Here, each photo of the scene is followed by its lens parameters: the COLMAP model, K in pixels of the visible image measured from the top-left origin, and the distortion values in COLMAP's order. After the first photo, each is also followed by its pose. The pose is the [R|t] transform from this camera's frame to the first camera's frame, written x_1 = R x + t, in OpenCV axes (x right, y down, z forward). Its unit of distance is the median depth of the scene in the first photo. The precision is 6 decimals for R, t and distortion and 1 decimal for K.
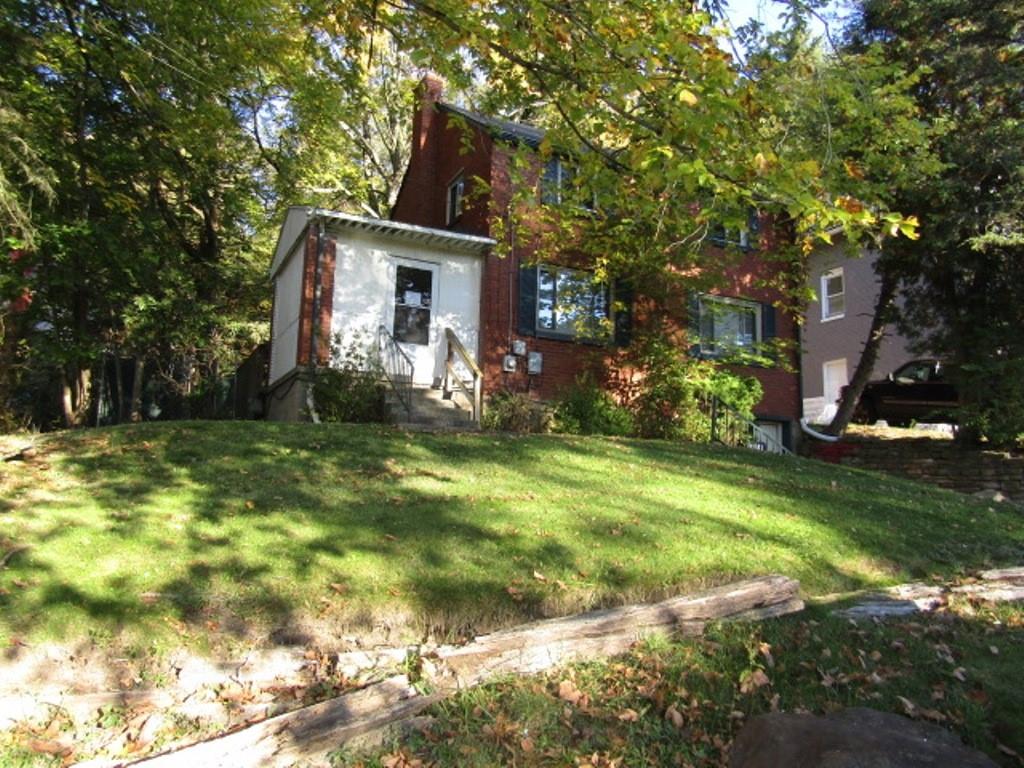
lens RADIAL K [[699.0, 0, 512.0], [0, 699.0, 384.0], [0, 0, 1]] dist [0.000325, 0.000207]
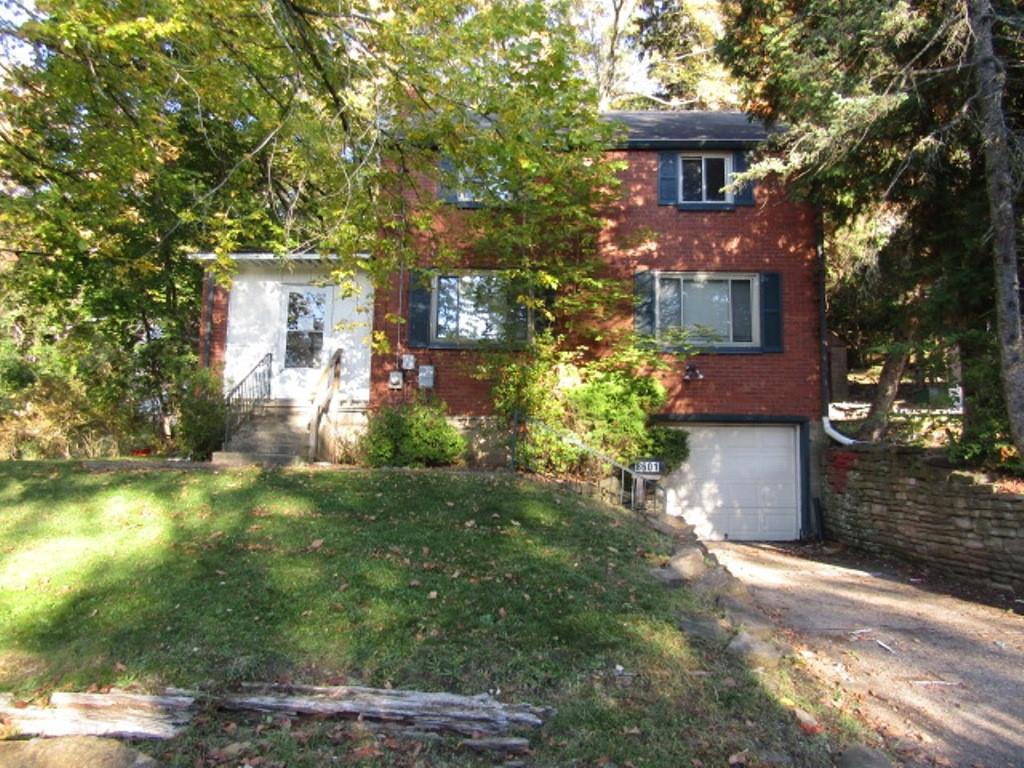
lens RADIAL K [[699.0, 0, 512.0], [0, 699.0, 384.0], [0, 0, 1]] dist [0.000325, 0.000207]
pose [[0.892082, -0.061229, -0.447706, 0.565726], [0.070852, 0.997475, 0.004762, -0.016924], [0.446284, -0.035969, 0.894168, 0.216346]]
